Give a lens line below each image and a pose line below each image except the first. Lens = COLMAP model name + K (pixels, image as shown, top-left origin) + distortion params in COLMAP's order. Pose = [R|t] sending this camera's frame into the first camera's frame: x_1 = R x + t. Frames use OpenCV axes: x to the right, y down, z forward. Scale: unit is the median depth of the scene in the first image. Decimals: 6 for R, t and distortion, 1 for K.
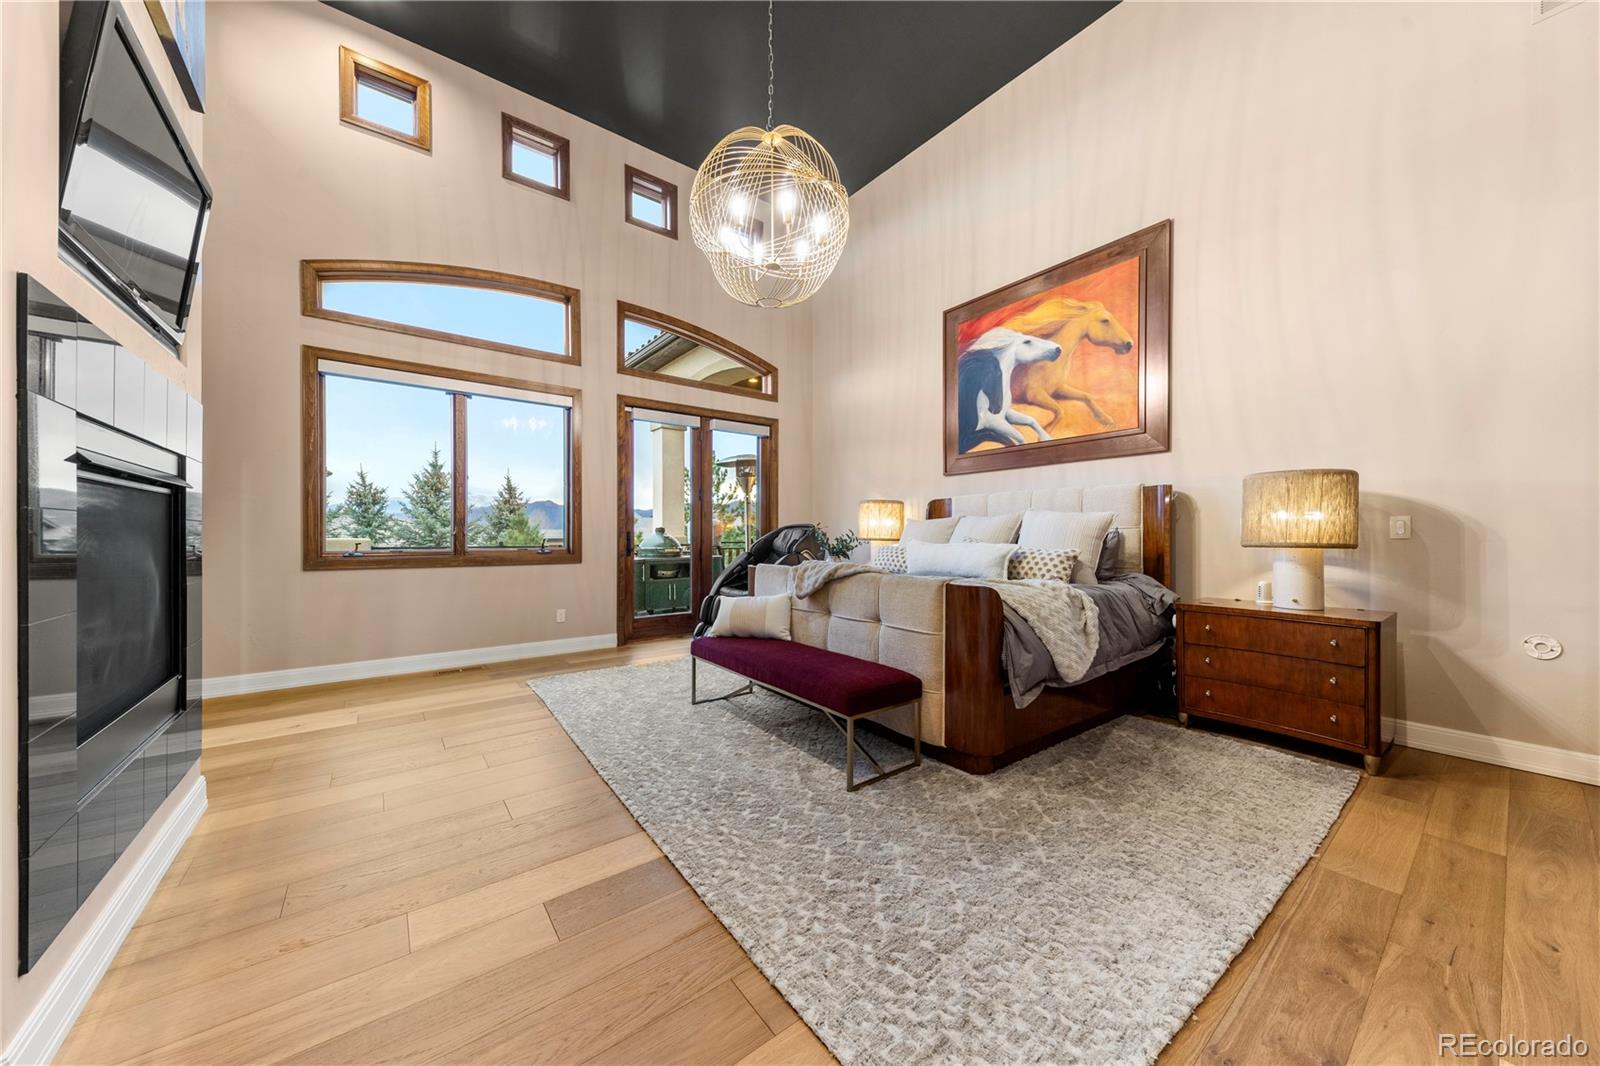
lens RADIAL K [[549.4, 0, 809.1], [0, 549.4, 533.3], [0, 0, 1]] dist [0.000355, -0.000016]
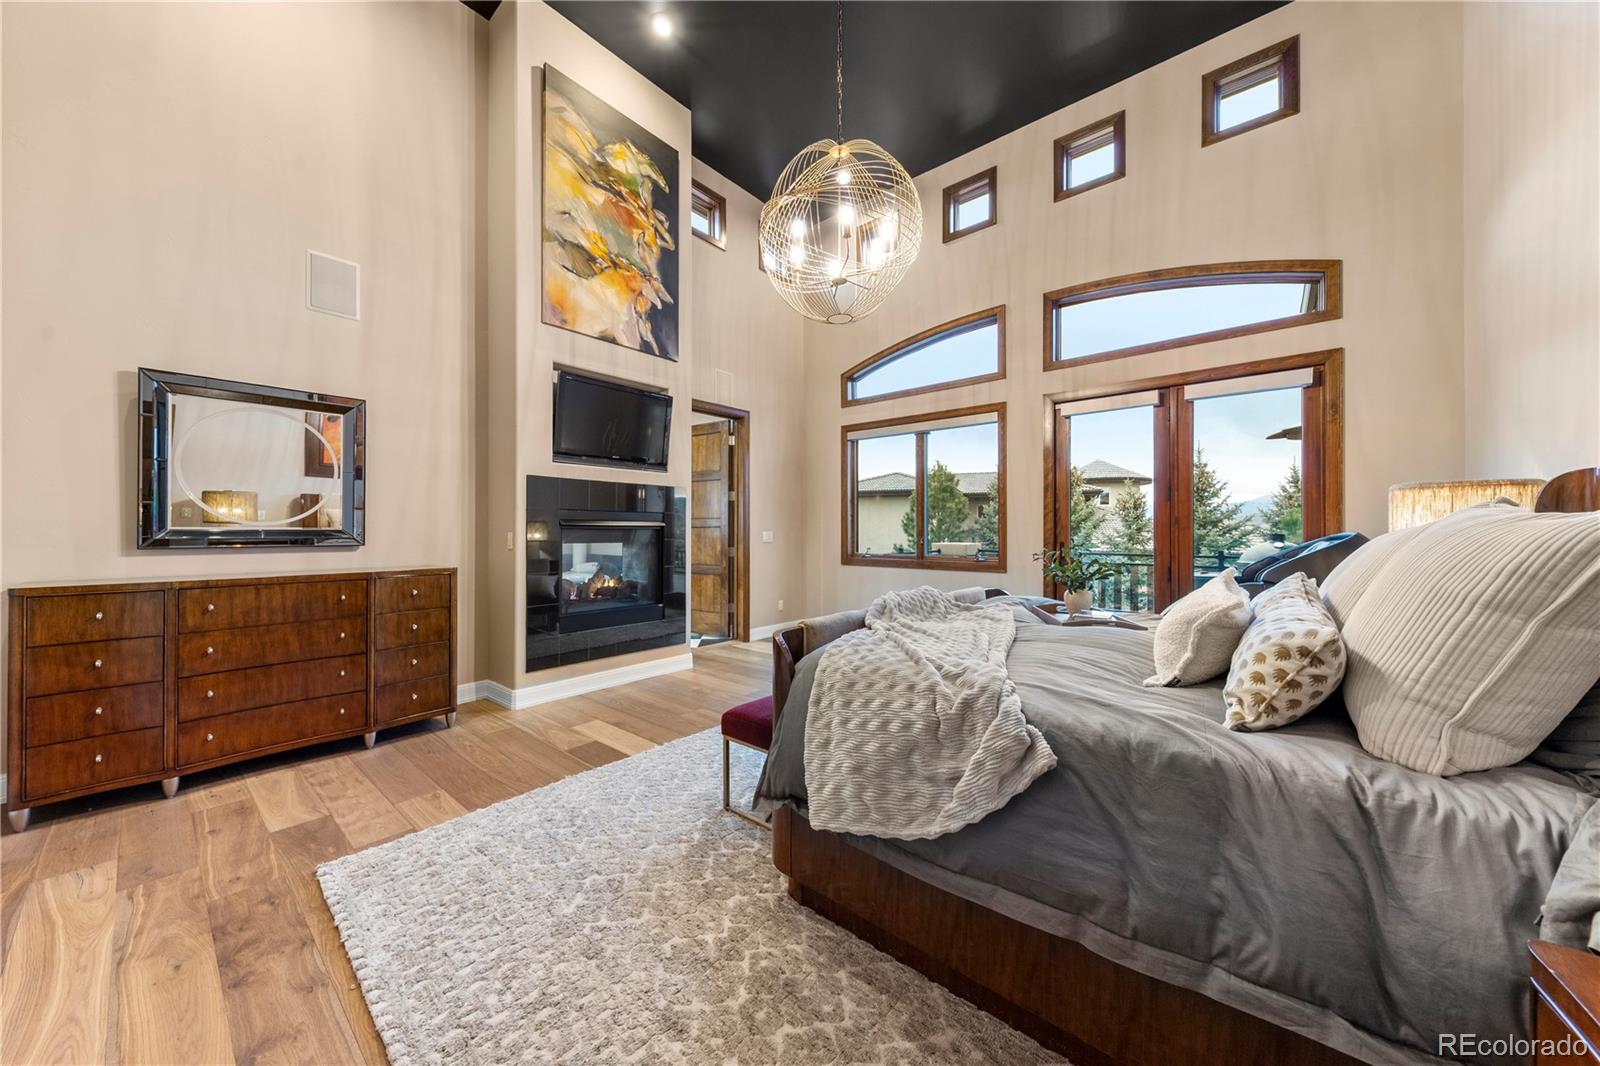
lens RADIAL K [[549.4, 0, 809.1], [0, 549.4, 533.3], [0, 0, 1]] dist [0.000355, -0.000016]
pose [[0.221256, -0.002964, -0.975211, 0.507331], [0.003006, 0.999993, -0.002357, -0.016267], [0.975211, -0.002410, 0.221264, 0.426401]]
